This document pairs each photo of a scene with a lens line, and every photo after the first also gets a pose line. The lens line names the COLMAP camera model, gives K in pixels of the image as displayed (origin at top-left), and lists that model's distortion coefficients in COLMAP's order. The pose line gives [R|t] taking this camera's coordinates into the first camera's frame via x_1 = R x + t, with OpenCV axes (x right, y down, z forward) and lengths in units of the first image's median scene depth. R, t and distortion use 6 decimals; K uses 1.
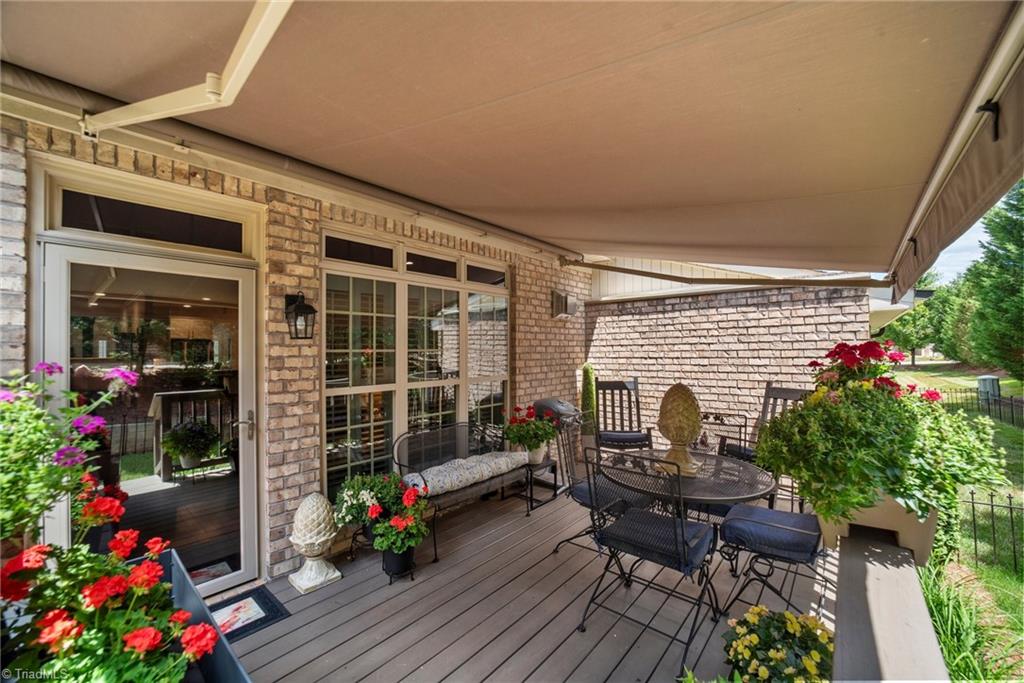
lens RADIAL K [[401.9, 0, 517.2], [0, 401.9, 346.8], [0, 0, 1]] dist [-0.021452, 0.000042]
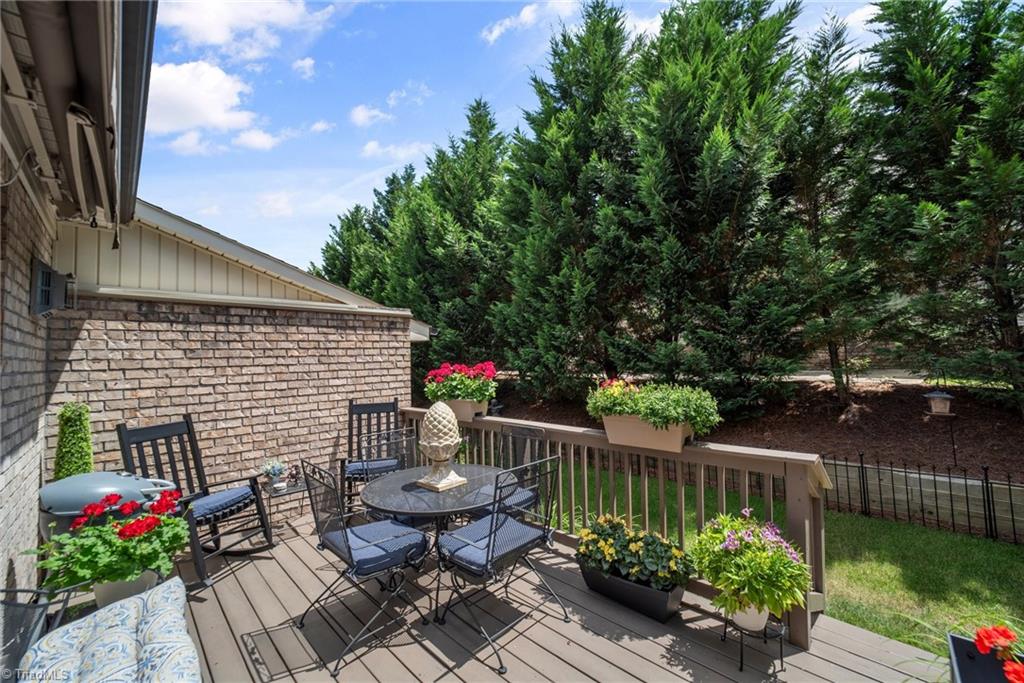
lens RADIAL K [[401.9, 0, 517.2], [0, 401.9, 346.8], [0, 0, 1]] dist [-0.021452, 0.000042]
pose [[0.083759, 0.047498, 0.995353, -0.392795], [0.024737, 0.998456, -0.049728, 0.009166], [-0.996179, 0.028787, 0.082455, 0.441947]]
